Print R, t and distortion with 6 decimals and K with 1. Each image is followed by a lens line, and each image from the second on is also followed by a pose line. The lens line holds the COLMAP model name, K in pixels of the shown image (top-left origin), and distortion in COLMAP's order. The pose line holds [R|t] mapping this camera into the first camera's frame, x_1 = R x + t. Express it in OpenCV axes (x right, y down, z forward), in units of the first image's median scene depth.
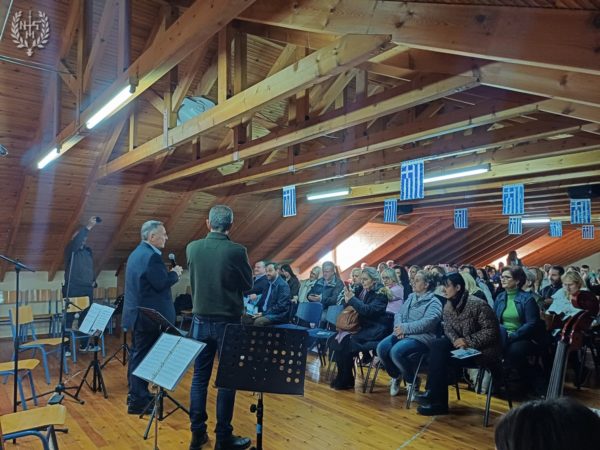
lens RADIAL K [[452.5, 0, 303.1], [0, 452.5, 229.2], [0, 0, 1]] dist [0.076832, -0.076686]
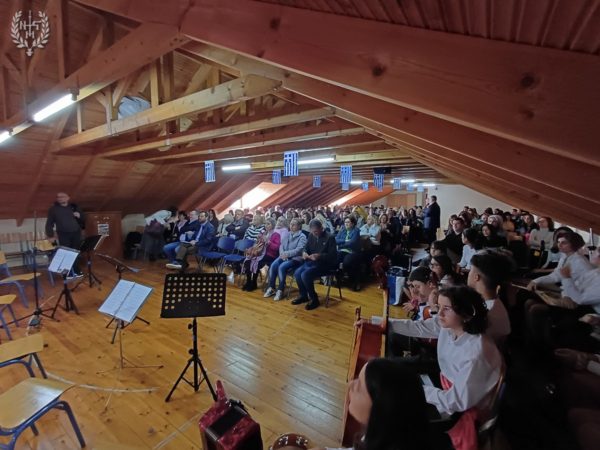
lens RADIAL K [[277.2, 0, 306.5], [0, 277.2, 222.5], [0, 0, 1]] dist [-0.000803, -0.003606]
pose [[0.954555, -0.030114, 0.296510, -0.003155], [-0.015601, 0.988469, 0.150615, -0.051416], [-0.297626, -0.148396, 0.943079, 0.035012]]
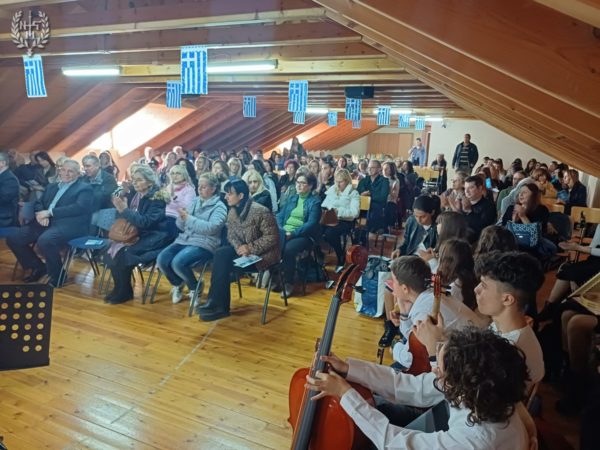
lens RADIAL K [[452.5, 0, 312.3], [0, 452.5, 225.7], [0, 0, 1]] dist [0.076832, -0.076686]
pose [[0.894102, -0.061218, 0.443660, 0.037374], [-0.058193, 0.966337, 0.250613, -0.054463], [-0.444067, -0.249892, 0.860441, 0.081404]]
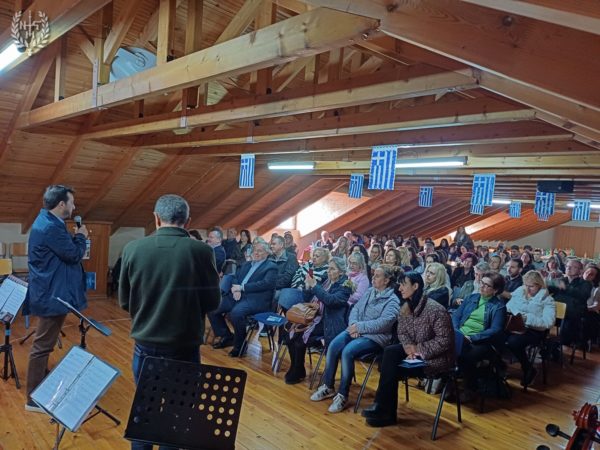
lens RADIAL K [[452.5, 0, 310.7], [0, 452.5, 228.2], [0, 0, 1]] dist [0.076832, -0.076686]
pose [[0.992348, 0.069037, 0.102365, 0.013739], [-0.079744, 0.991324, 0.104485, -0.072186], [-0.094264, -0.111849, 0.989244, 0.110295]]
